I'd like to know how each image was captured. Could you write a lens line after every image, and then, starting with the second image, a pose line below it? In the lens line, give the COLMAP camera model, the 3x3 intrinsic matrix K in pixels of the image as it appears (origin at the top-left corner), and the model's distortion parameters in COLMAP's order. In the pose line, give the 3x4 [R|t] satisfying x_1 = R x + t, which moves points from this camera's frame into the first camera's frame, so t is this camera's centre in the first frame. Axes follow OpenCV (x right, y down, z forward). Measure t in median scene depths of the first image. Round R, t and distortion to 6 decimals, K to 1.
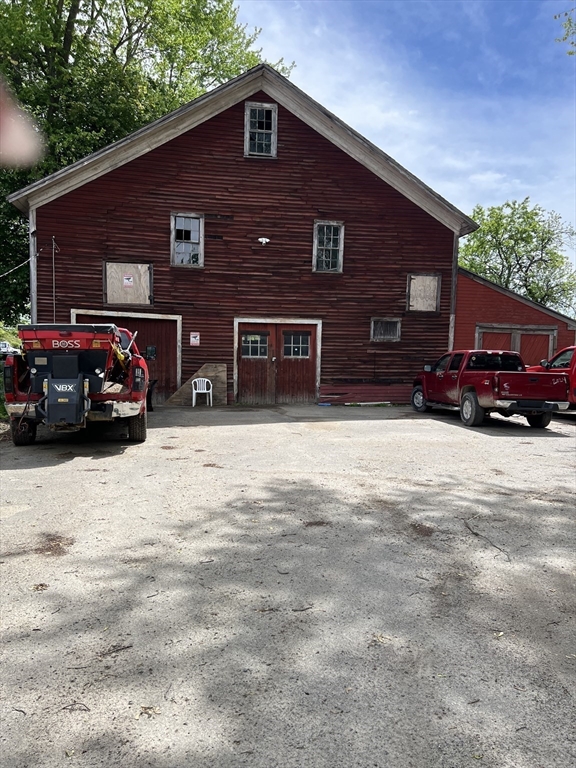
lens RADIAL K [[572.3, 0, 288.0], [0, 572.3, 384.0], [0, 0, 1]] dist [0.006934, -0.003781]
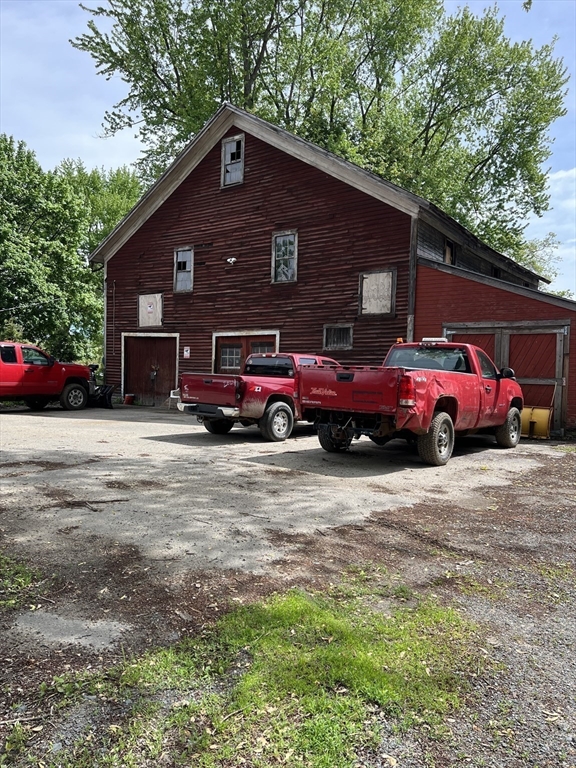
lens RADIAL K [[572.3, 0, 288.0], [0, 572.3, 384.0], [0, 0, 1]] dist [0.006934, -0.003781]
pose [[0.704494, 0.011489, -0.709617, 0.794266], [-0.041120, 0.998850, -0.024651, 0.006078], [0.708517, 0.046546, 0.704157, 0.315799]]
